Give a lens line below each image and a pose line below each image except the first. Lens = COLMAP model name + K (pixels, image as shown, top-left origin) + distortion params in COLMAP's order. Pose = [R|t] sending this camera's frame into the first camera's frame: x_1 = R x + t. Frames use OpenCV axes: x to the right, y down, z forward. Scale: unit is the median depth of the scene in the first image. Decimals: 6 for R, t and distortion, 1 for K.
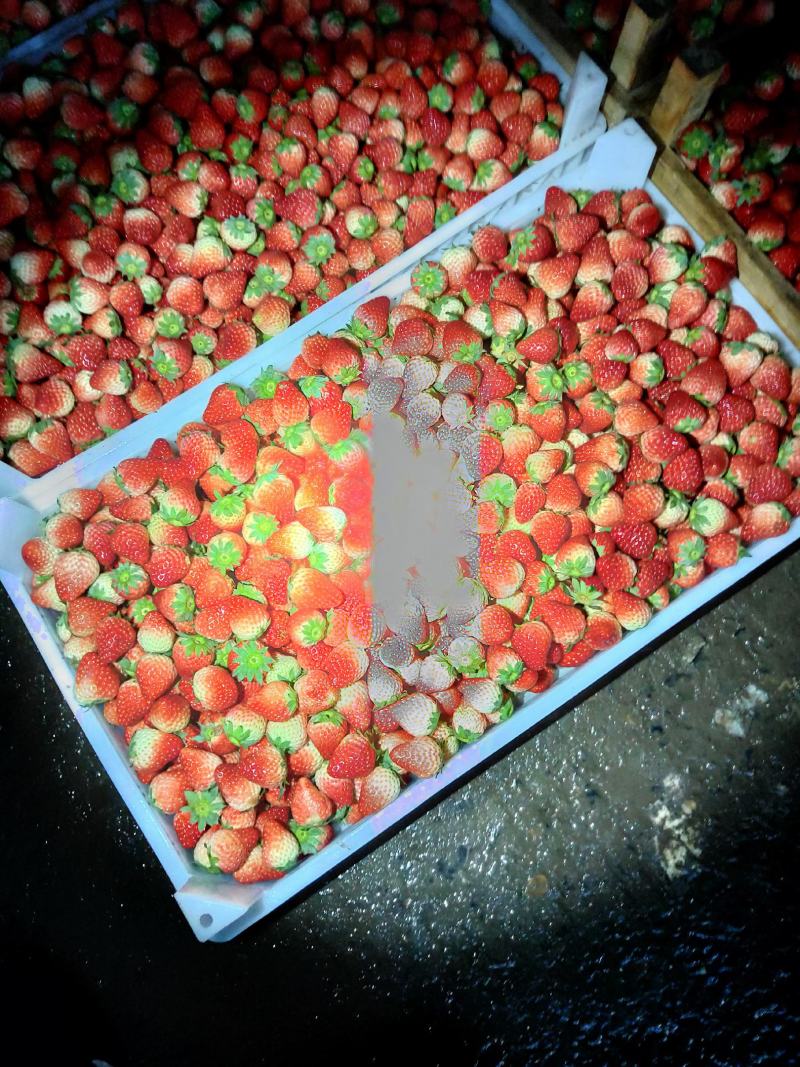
lens RADIAL K [[779.0, 0, 400.7], [0, 779.0, 533.1], [0, 0, 1]] dist [0.000589, 0.001224]
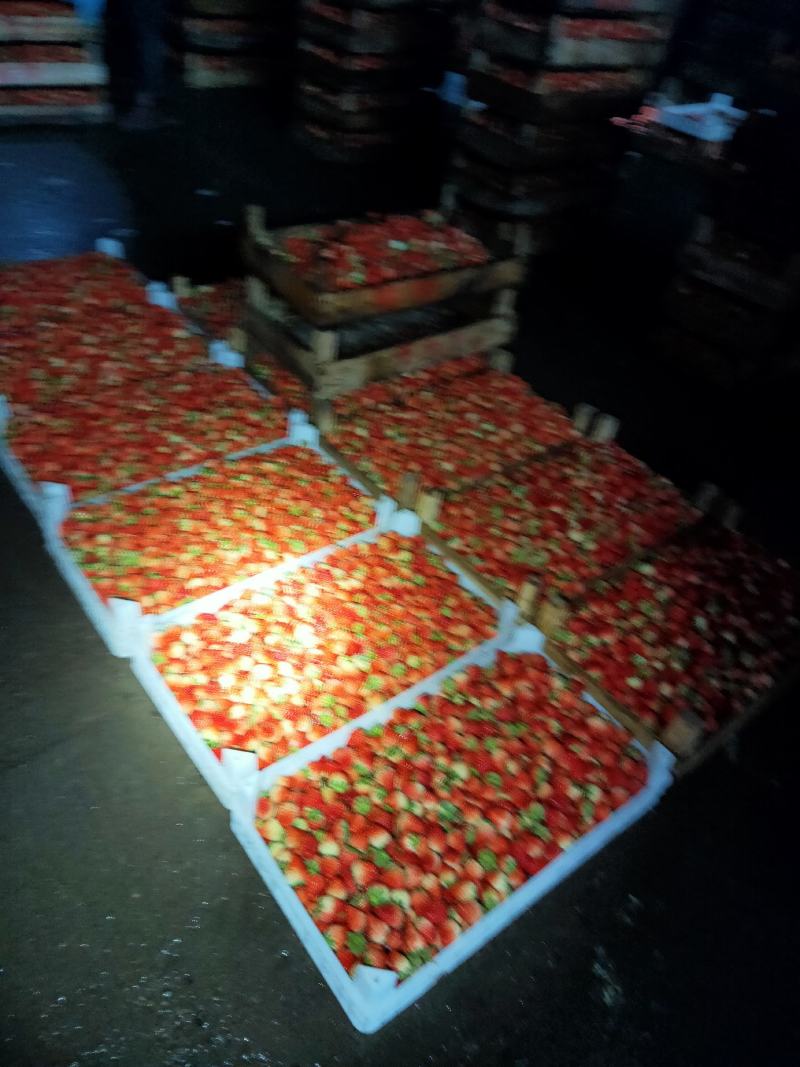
lens RADIAL K [[779.0, 0, 400.7], [0, 779.0, 533.1], [0, 0, 1]] dist [0.000589, 0.001224]
pose [[0.985543, 0.071320, 0.153682, -0.467526], [0.031887, 0.812790, -0.581684, 0.589868], [-0.166396, 0.578175, 0.798765, -0.952573]]
